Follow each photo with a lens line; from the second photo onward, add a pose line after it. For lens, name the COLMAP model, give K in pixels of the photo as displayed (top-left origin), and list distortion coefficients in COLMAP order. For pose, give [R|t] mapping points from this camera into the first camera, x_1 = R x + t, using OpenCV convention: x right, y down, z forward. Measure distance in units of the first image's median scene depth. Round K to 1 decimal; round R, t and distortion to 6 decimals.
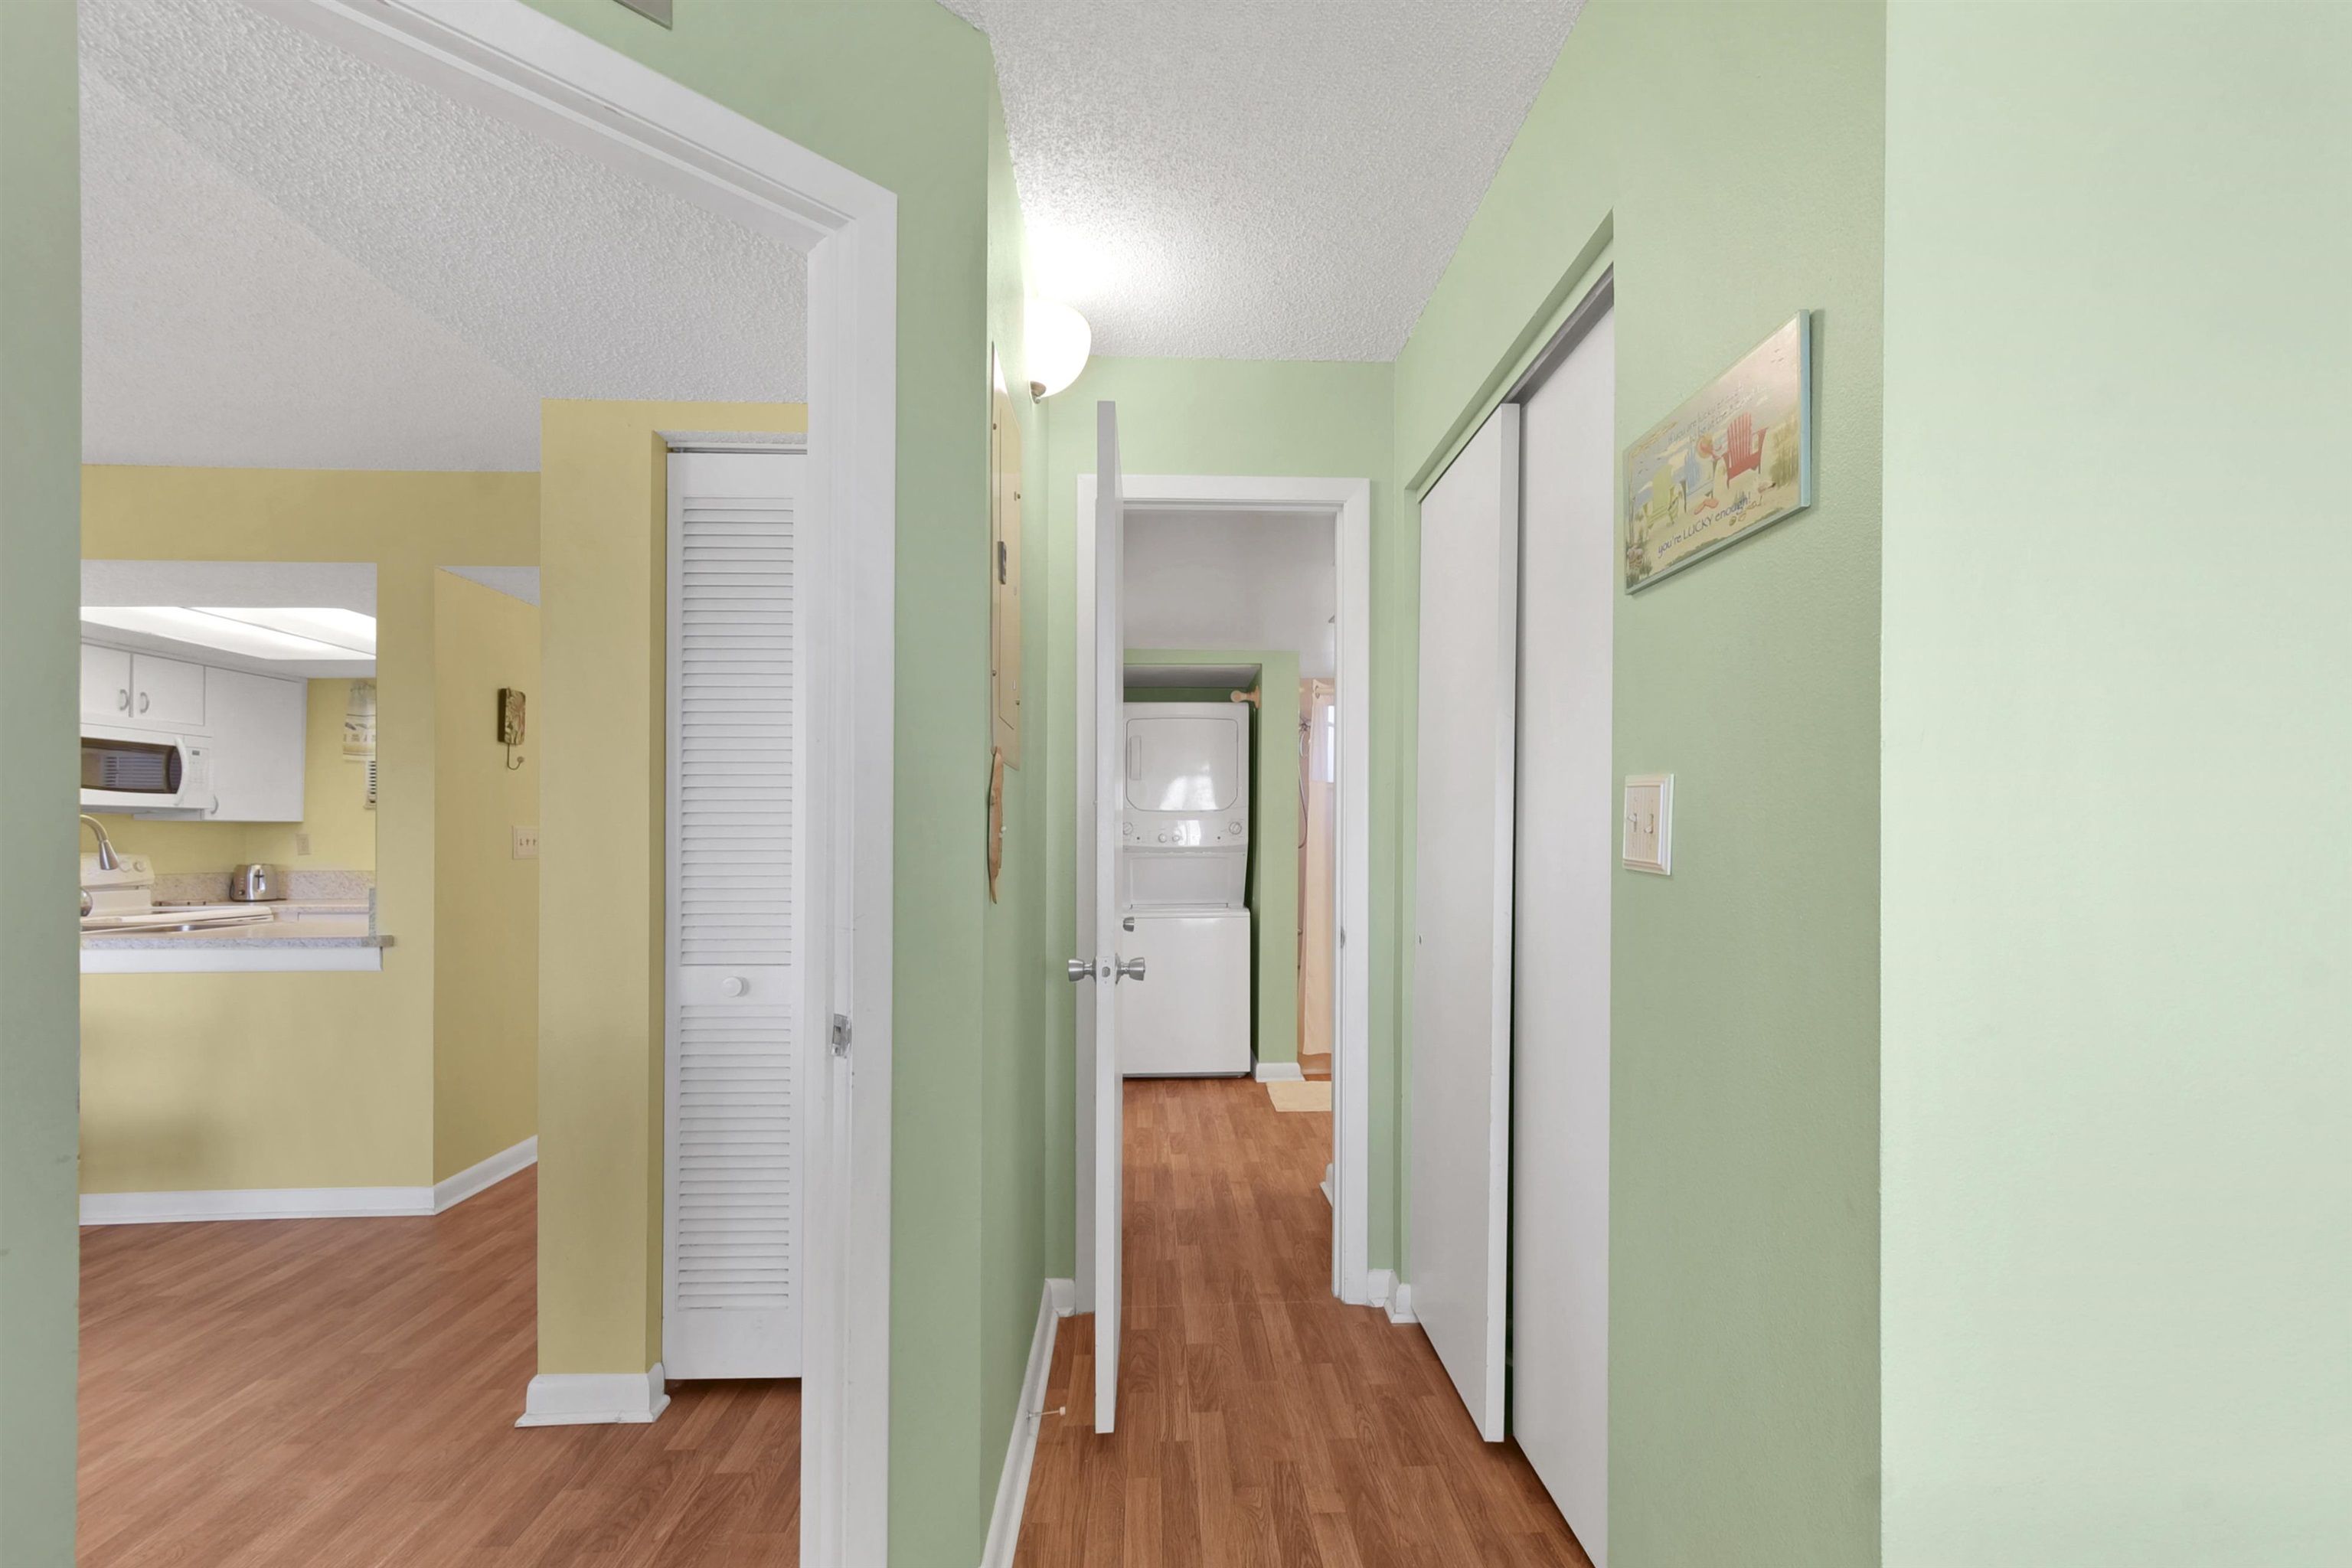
lens RADIAL K [[1051.5, 0, 1220.2], [0, 1051.5, 831.8], [0, 0, 1]] dist [-0.000896, -0.005832]
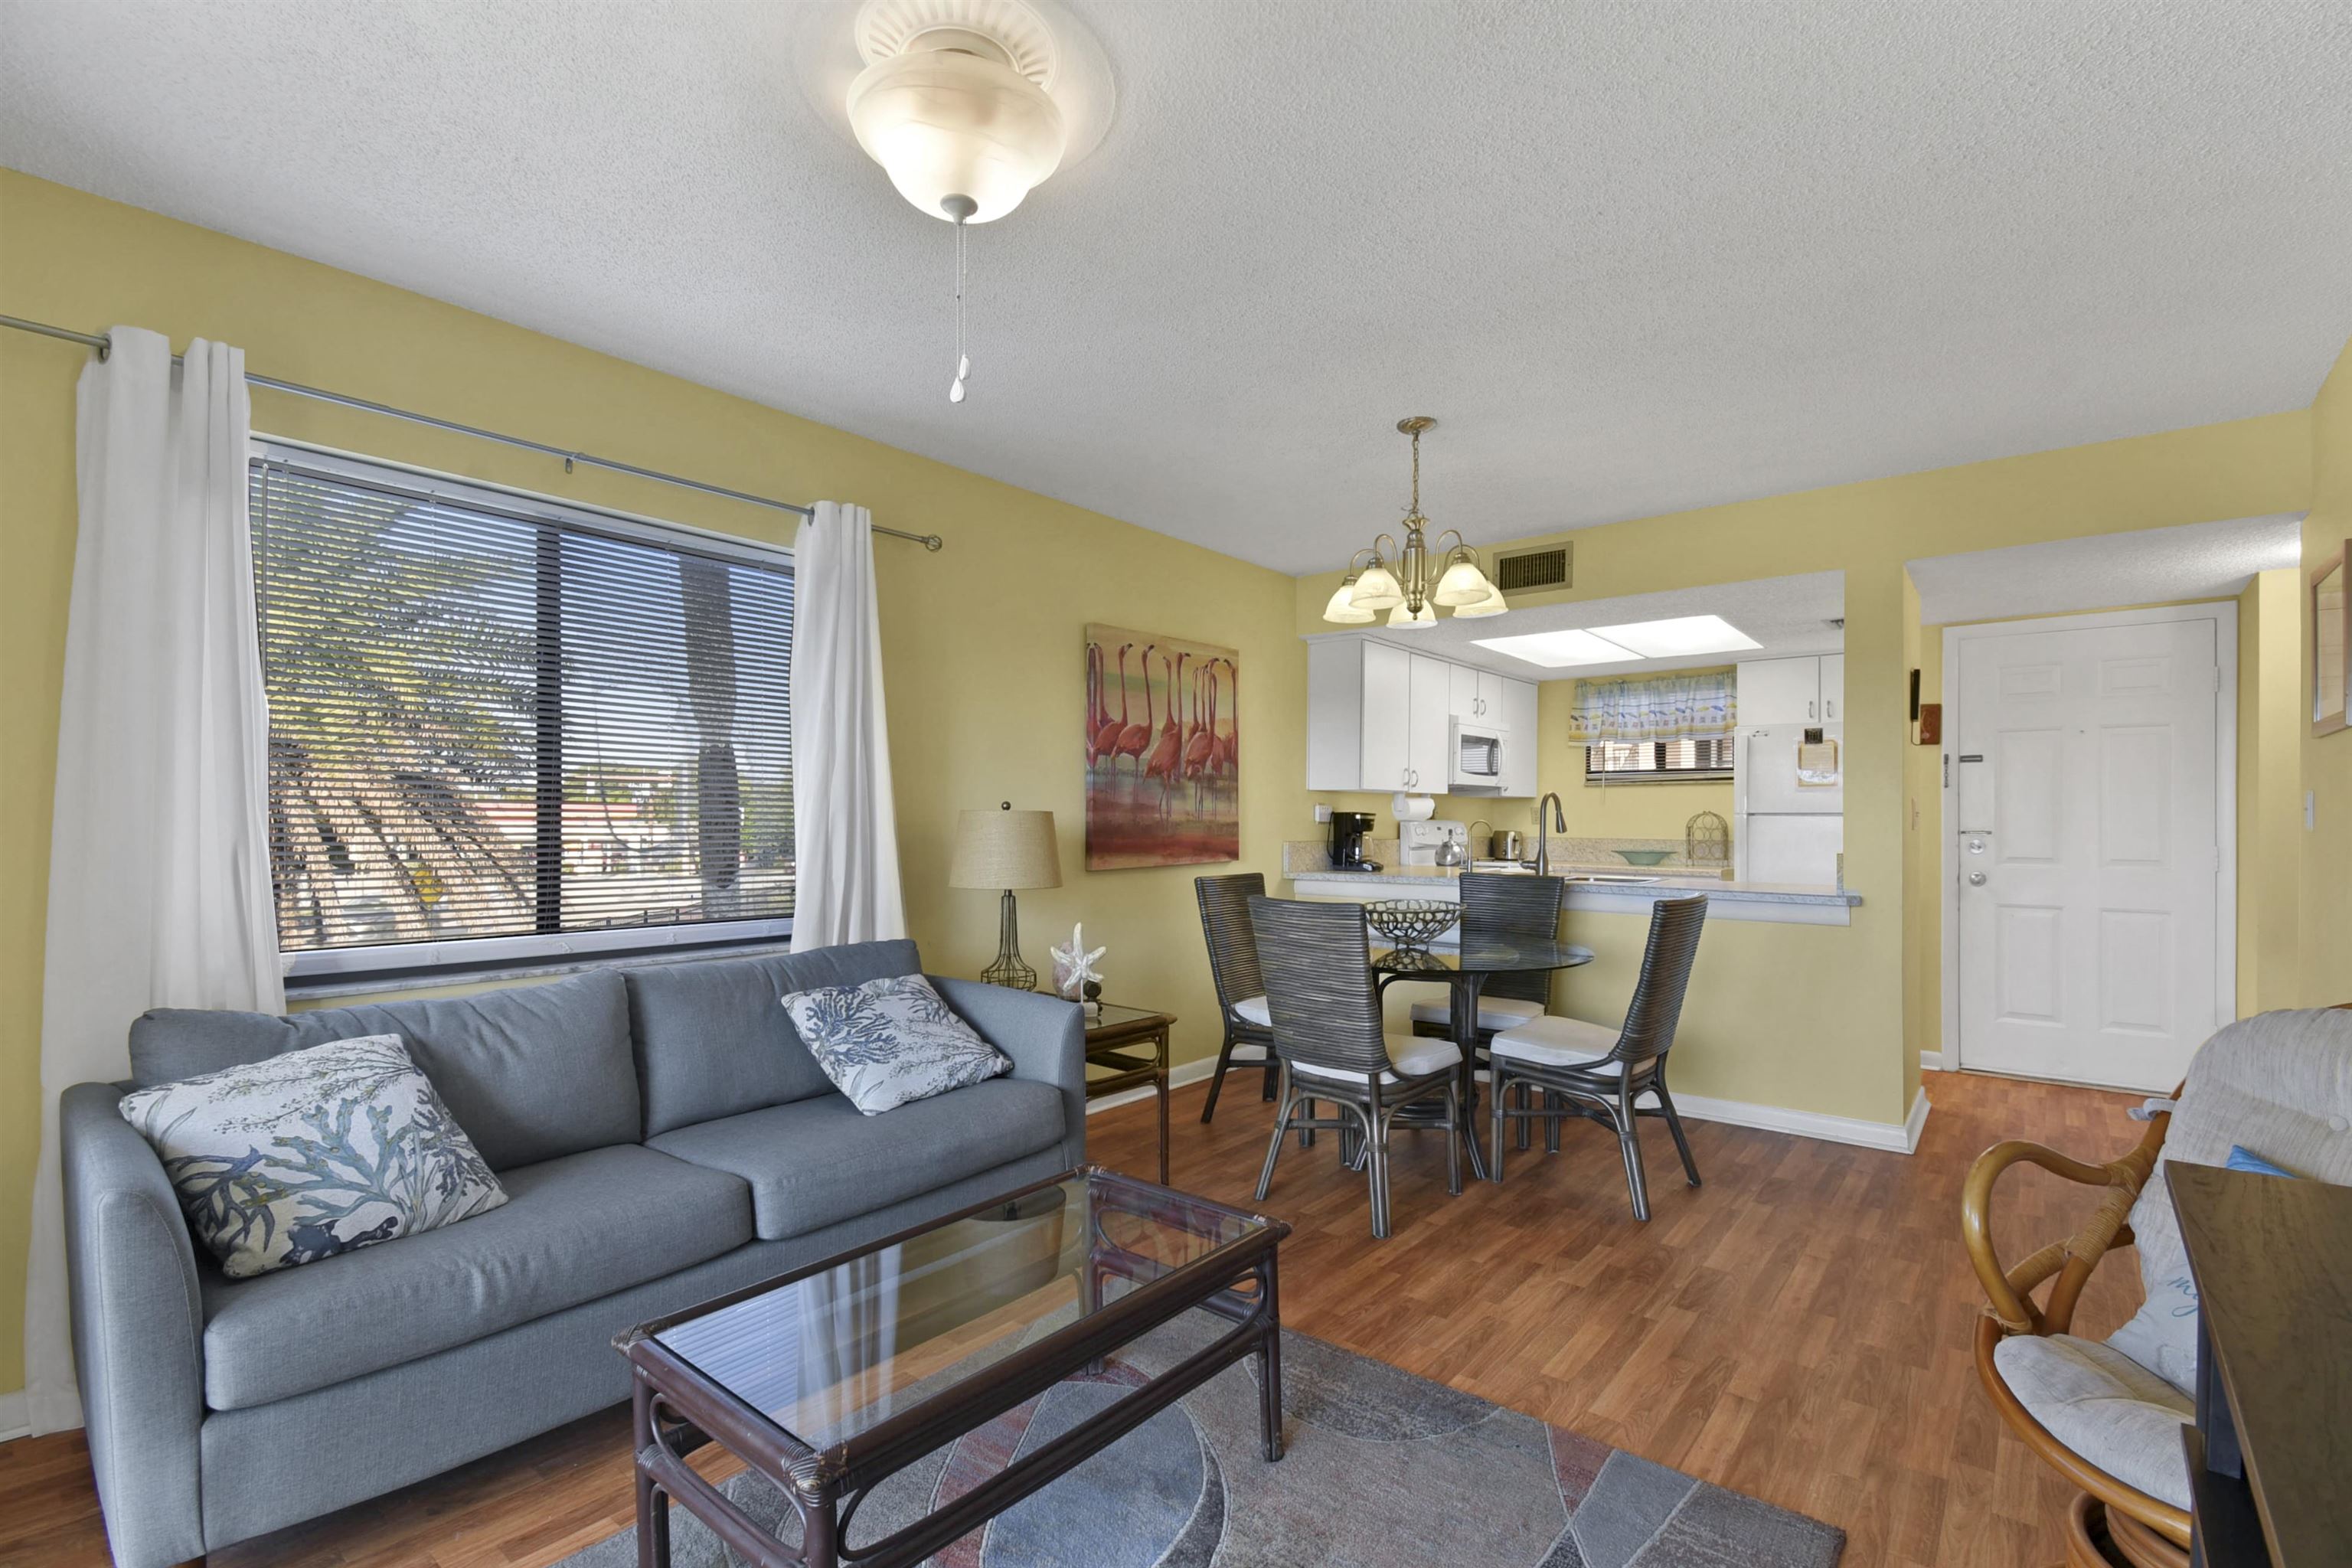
lens RADIAL K [[1051.5, 0, 1220.2], [0, 1051.5, 831.8], [0, 0, 1]] dist [-0.000896, -0.005832]
pose [[0.737071, 0.017417, -0.675591, -0.367326], [-0.002263, 0.999726, 0.023305, 0.003506], [0.675811, -0.015648, 0.736908, -0.198053]]
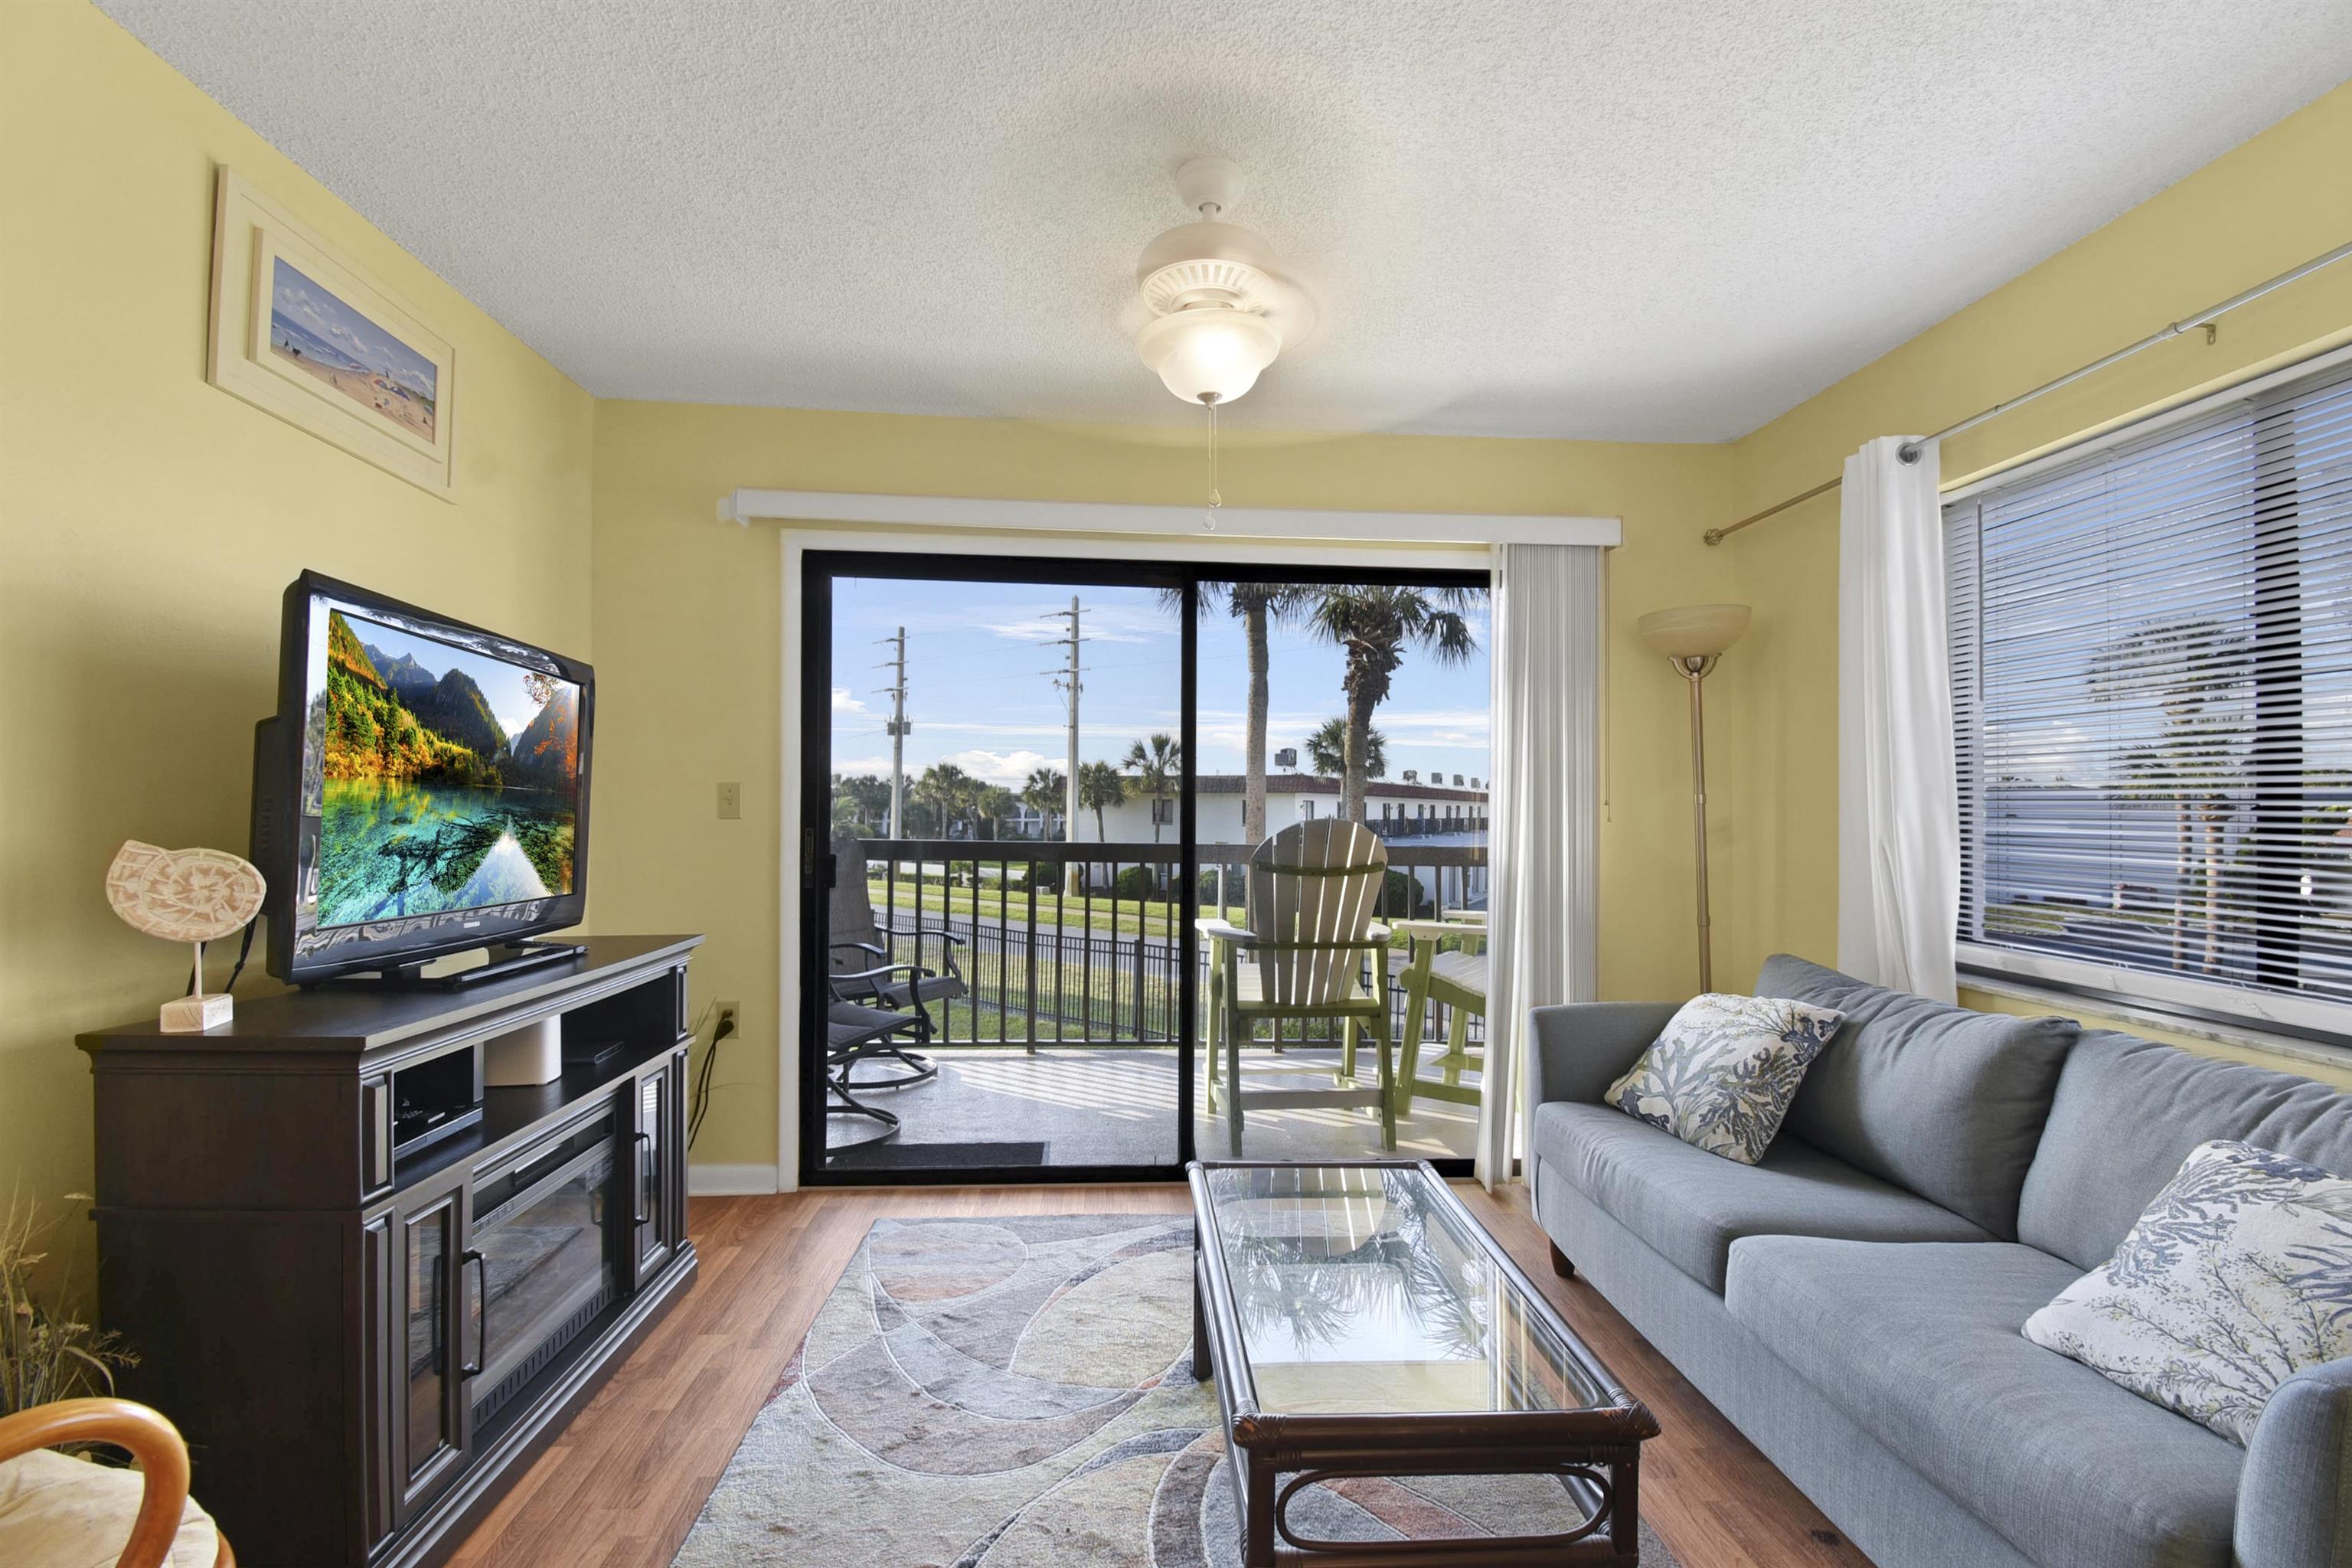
lens RADIAL K [[1060.7, 0, 1159.2], [0, 1060.7, 776.4], [0, 0, 1]] dist [-0.001100, -0.000677]
pose [[-0.999473, 0.000300, 0.032469, -0.593711], [-0.000910, 0.999306, -0.037246, 0.006306], [-0.032457, -0.037256, -0.998779, 0.365139]]
